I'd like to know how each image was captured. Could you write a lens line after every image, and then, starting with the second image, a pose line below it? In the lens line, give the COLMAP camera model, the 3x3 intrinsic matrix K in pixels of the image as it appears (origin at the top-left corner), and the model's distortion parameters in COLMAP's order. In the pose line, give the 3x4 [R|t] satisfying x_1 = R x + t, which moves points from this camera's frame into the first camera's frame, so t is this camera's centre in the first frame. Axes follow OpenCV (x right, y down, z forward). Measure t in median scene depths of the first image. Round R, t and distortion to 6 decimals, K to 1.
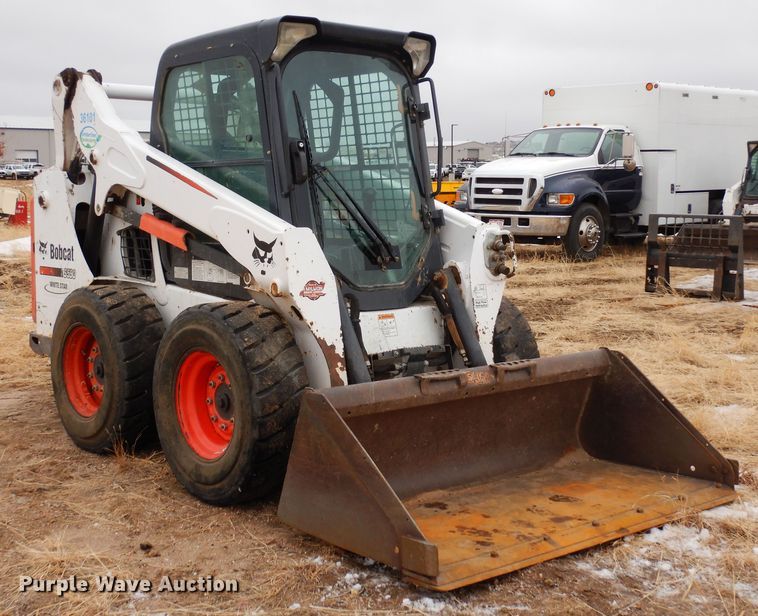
lens RADIAL K [[1086.9, 0, 331.1], [0, 1086.9, 297.0], [0, 0, 1]] dist [0.041106, 0.000000]
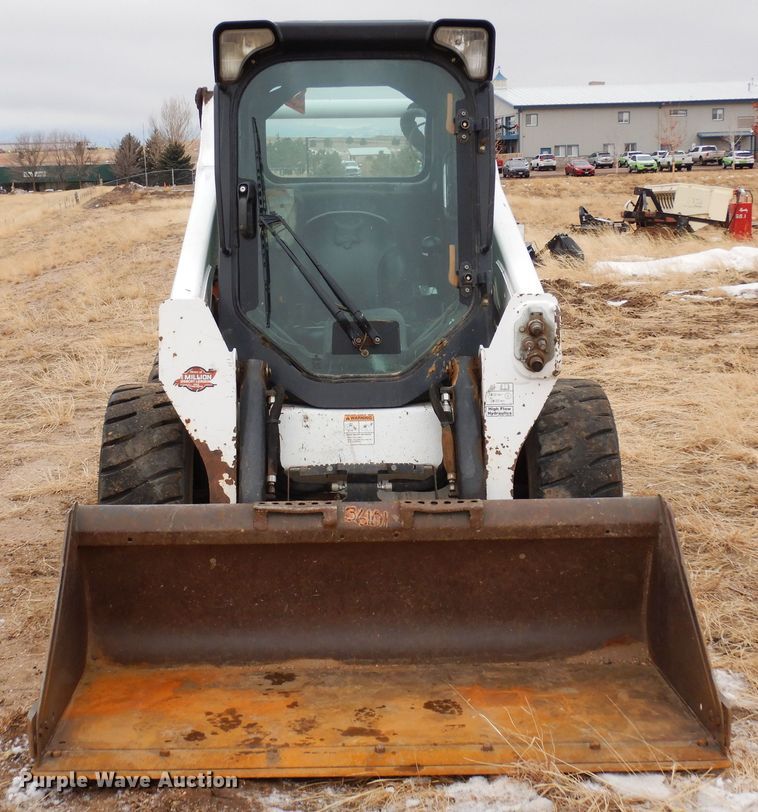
lens RADIAL K [[1374.7, 0, 318.2], [0, 1374.7, 416.0], [0, 0, 1]] dist [0.000460, 0.000000]
pose [[0.778743, 0.089358, -0.620946, 0.638426], [-0.043721, 0.995127, 0.088374, -0.067792], [0.625817, -0.041673, 0.778856, 0.263882]]
